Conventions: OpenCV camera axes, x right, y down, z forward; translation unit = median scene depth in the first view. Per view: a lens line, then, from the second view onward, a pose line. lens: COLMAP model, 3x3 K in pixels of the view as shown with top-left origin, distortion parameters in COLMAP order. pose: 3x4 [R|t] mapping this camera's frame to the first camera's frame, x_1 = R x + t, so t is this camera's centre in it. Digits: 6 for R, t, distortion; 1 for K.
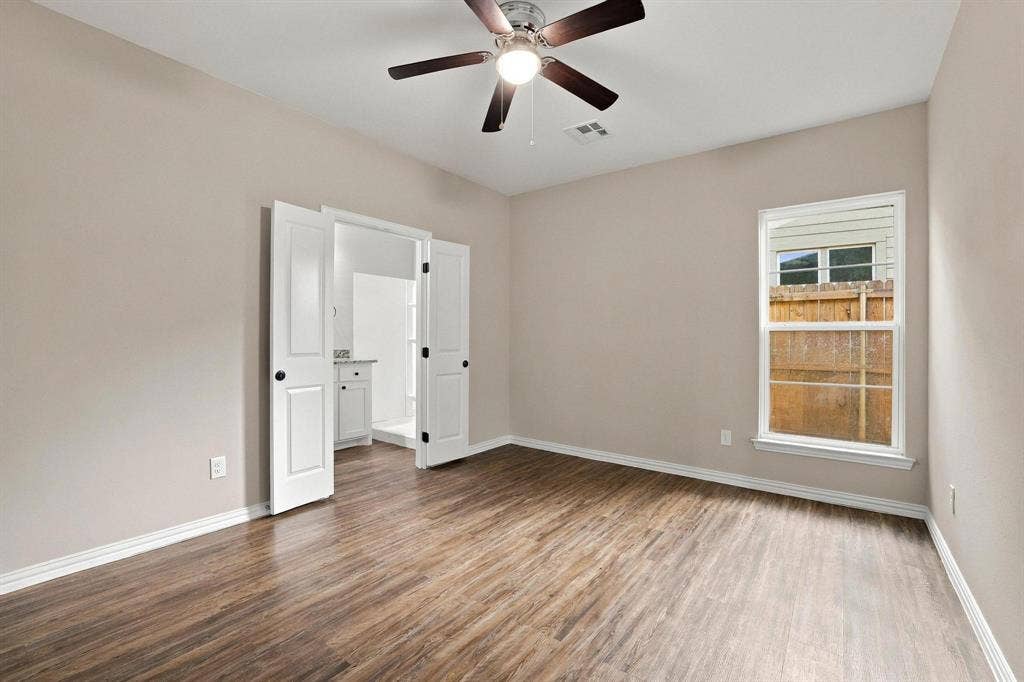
lens RADIAL K [[445.3, 0, 517.4], [0, 445.3, 339.1], [0, 0, 1]] dist [-0.034675, 0.009894]
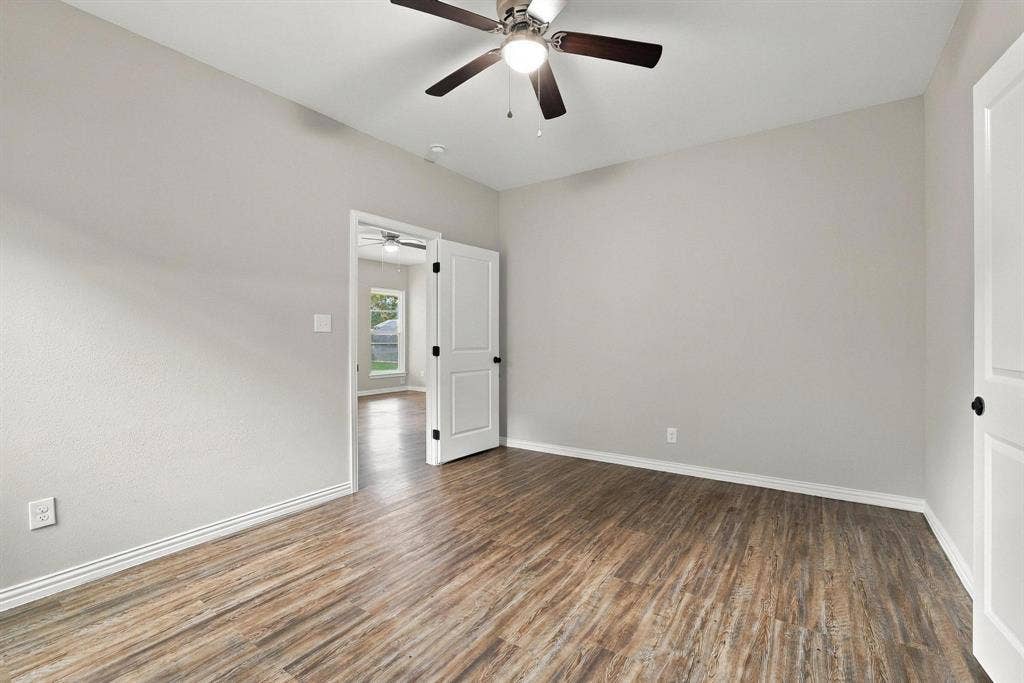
lens RADIAL K [[445.3, 0, 512.9], [0, 445.3, 338.1], [0, 0, 1]] dist [-0.034675, 0.009894]
pose [[-0.999411, -0.001189, -0.034293, 0.060636], [-0.001605, 0.999925, 0.012123, -0.006437], [0.034276, 0.012171, -0.999338, 1.945729]]
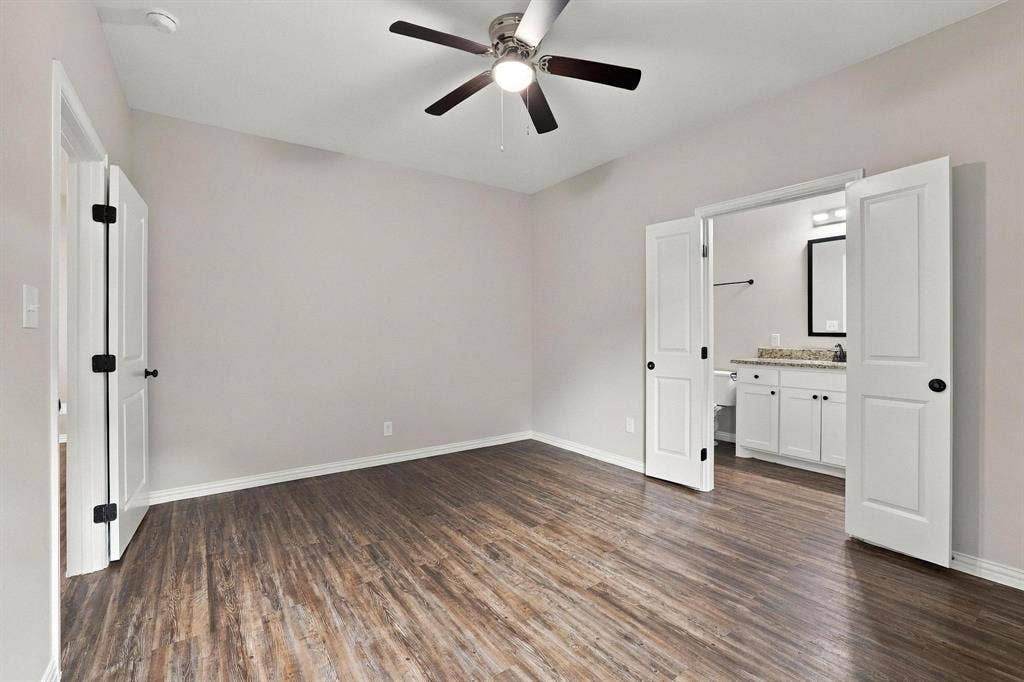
lens RADIAL K [[445.3, 0, 515.4], [0, 445.3, 339.2], [0, 0, 1]] dist [-0.034675, 0.009894]
pose [[-0.297105, 0.005708, -0.954828, 0.991242], [-0.004322, 0.999964, 0.007323, 0.000573], [0.954835, 0.006302, -0.297069, 1.300334]]
